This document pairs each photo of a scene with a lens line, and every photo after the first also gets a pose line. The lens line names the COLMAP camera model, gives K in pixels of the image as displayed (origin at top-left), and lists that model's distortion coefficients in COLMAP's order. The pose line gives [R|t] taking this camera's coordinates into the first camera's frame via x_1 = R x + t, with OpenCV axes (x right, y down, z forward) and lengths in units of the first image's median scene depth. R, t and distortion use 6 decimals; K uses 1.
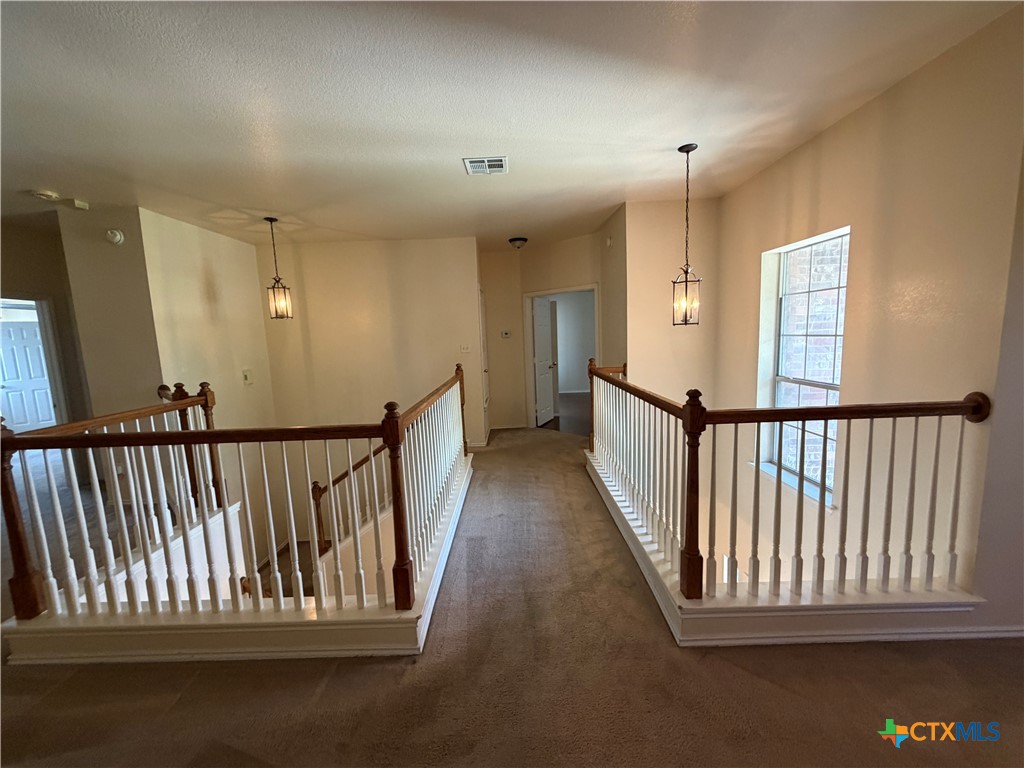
lens RADIAL K [[408.3, 0, 512.0], [0, 408.3, 384.0], [0, 0, 1]] dist [0.000386, 0.000007]
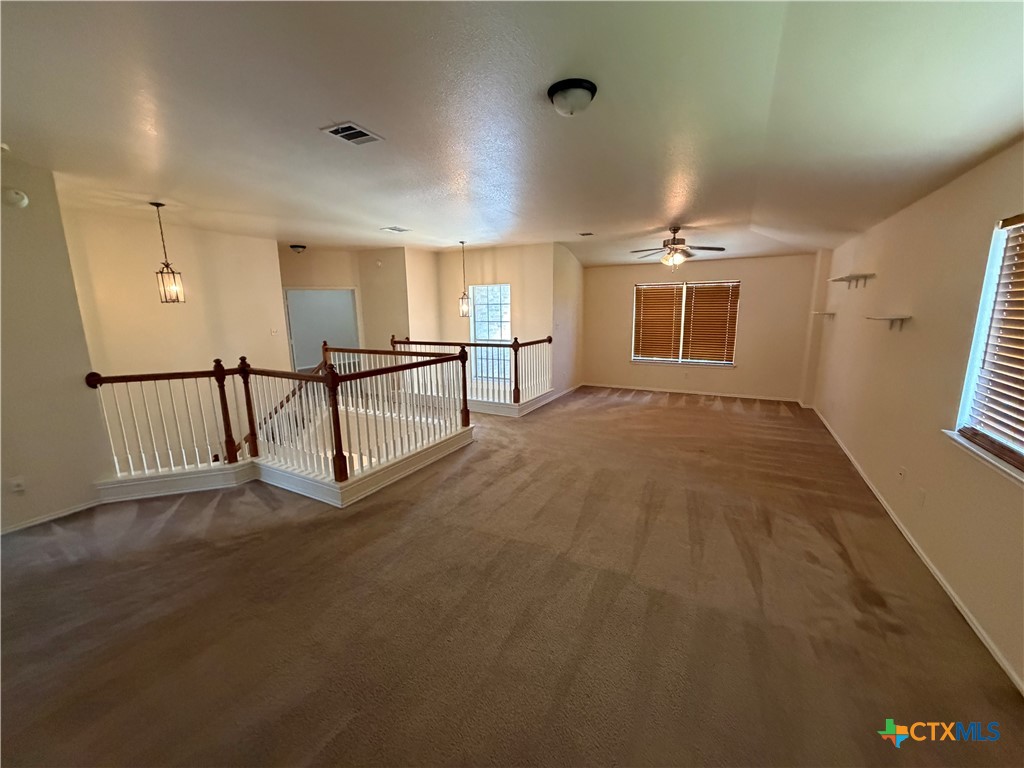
lens RADIAL K [[408.3, 0, 512.0], [0, 408.3, 384.0], [0, 0, 1]] dist [0.000386, 0.000007]
pose [[0.468147, -0.127991, 0.874332, -1.231677], [0.103077, 0.990609, 0.089822, 0.043273], [-0.877618, 0.048074, 0.476944, -0.262858]]
